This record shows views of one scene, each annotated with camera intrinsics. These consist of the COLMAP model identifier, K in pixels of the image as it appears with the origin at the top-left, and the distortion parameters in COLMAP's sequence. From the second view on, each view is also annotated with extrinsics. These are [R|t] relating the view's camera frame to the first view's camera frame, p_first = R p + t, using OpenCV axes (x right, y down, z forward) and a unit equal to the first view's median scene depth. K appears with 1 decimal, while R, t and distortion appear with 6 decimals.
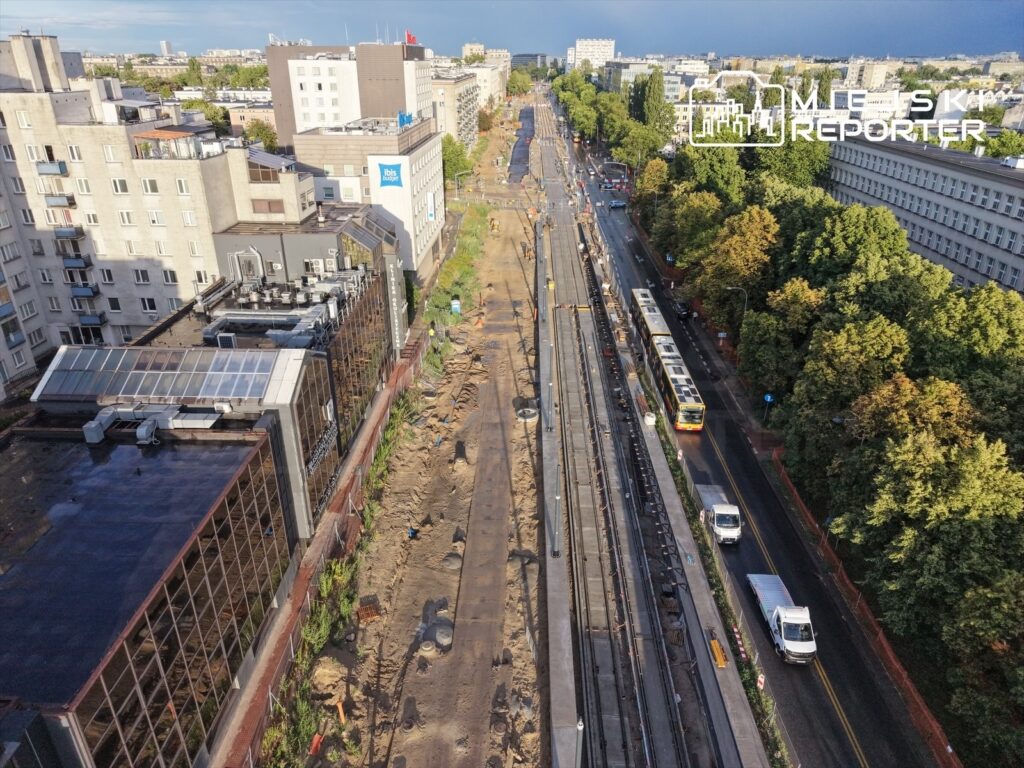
lens RADIAL K [[717.7, 0, 512.0], [0, 717.7, 384.0], [0, 0, 1]] dist [0.019195, -0.031390]
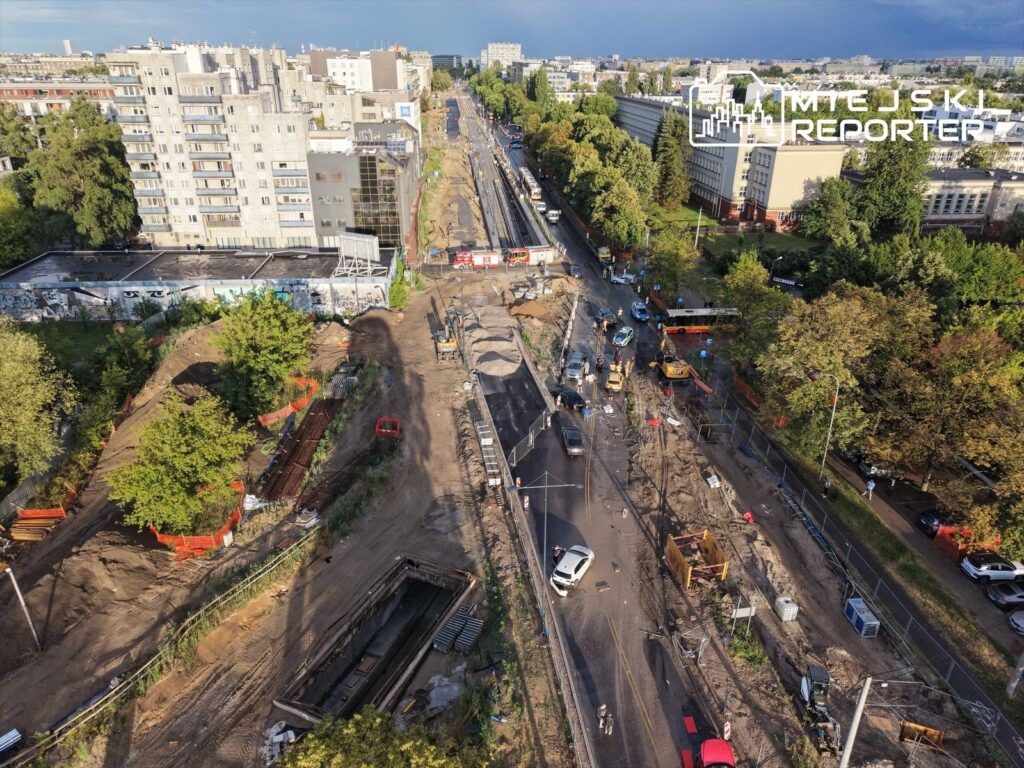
lens RADIAL K [[717.7, 0, 512.0], [0, 717.7, 384.0], [0, 0, 1]] dist [0.019195, -0.031390]
pose [[0.993928, -0.042288, 0.101584, -0.029257], [0.042442, 0.999099, 0.000638, 0.153963], [-0.101520, 0.003678, 0.994827, -0.337610]]
